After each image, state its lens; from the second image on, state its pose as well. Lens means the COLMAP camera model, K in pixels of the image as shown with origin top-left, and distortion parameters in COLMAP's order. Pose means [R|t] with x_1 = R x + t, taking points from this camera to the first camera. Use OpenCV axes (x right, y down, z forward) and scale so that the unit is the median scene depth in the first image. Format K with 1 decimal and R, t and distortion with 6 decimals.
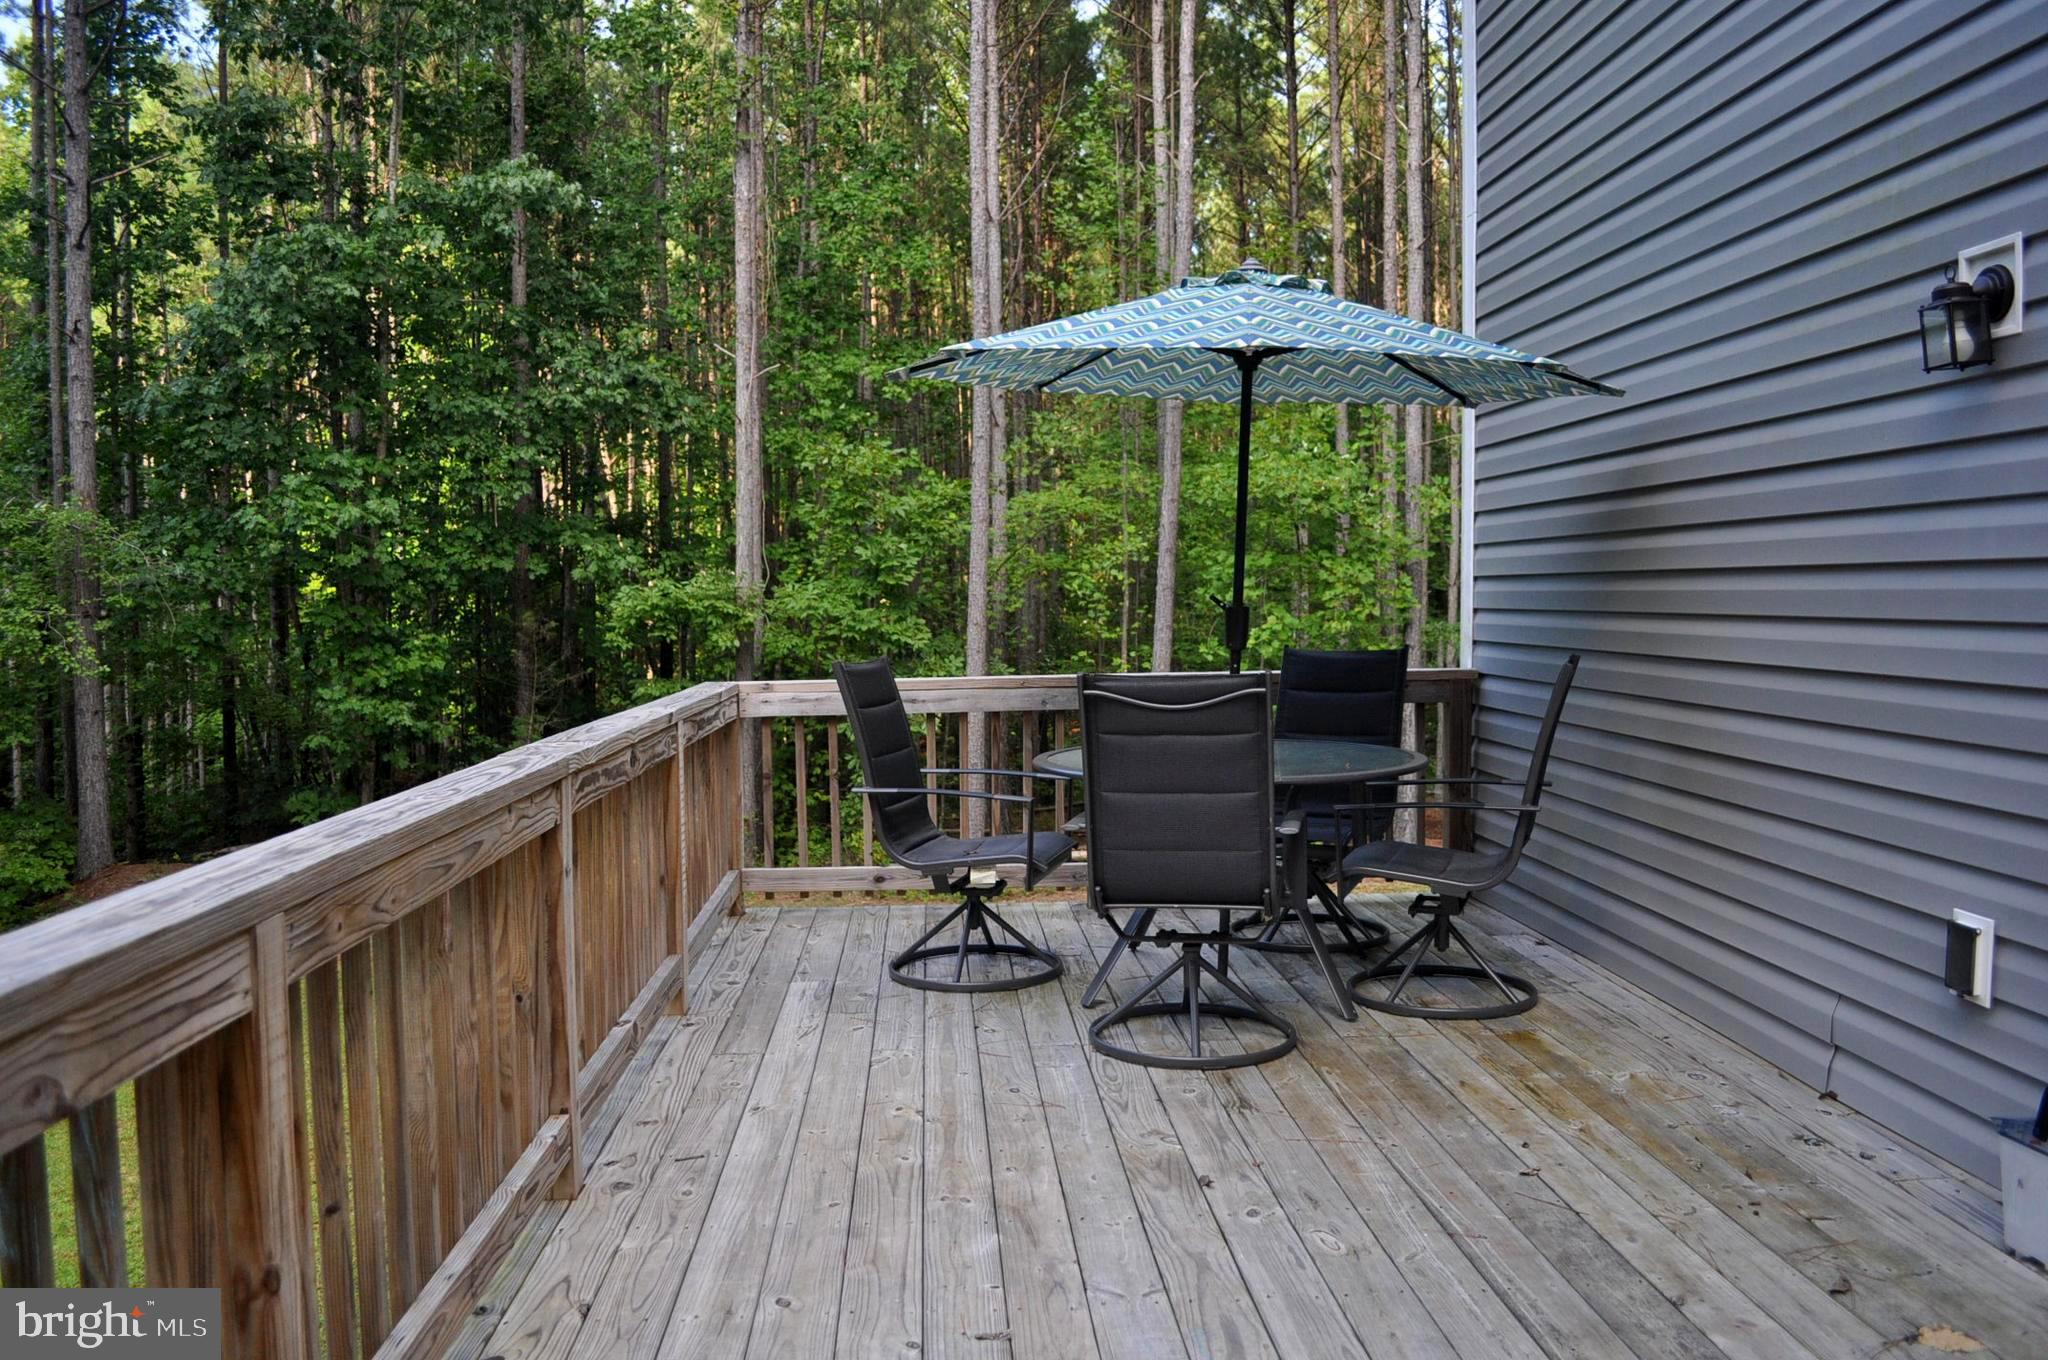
lens RADIAL K [[1615.4, 0, 1025.0], [0, 1615.4, 682.2], [0, 0, 1]] dist [-0.082101, 0.008226]
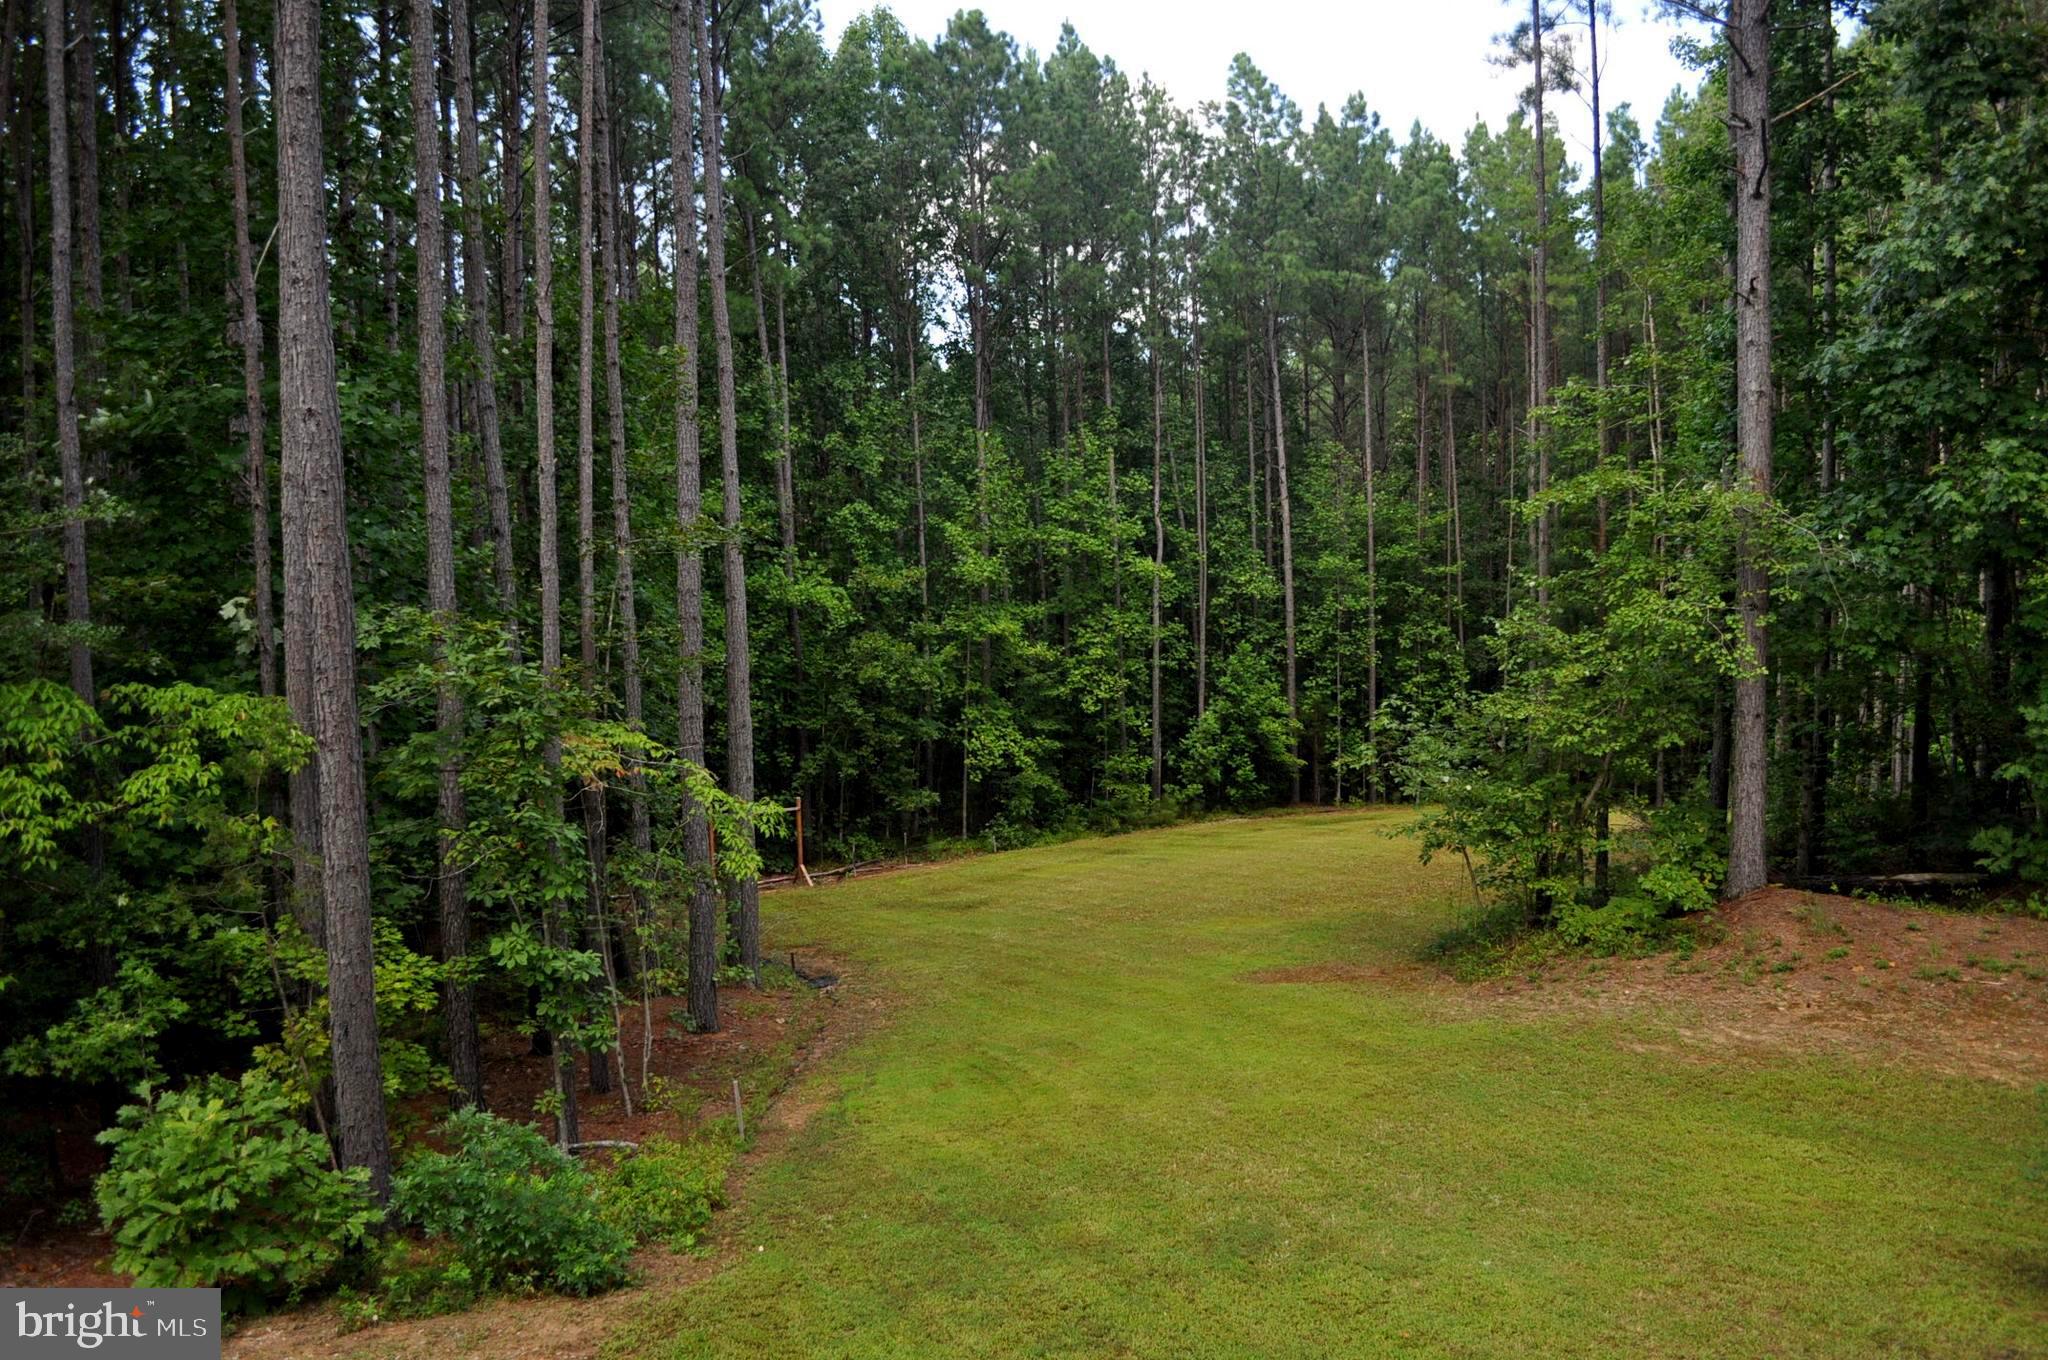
lens RADIAL K [[1615.4, 0, 1022.9], [0, 1615.4, 685.9], [0, 0, 1]] dist [-0.082101, 0.008226]
pose [[0.526439, 0.060697, -0.848044, -0.044703], [-0.038815, 0.998124, 0.047344, -0.024993], [0.849327, 0.007993, 0.527807, 0.167013]]
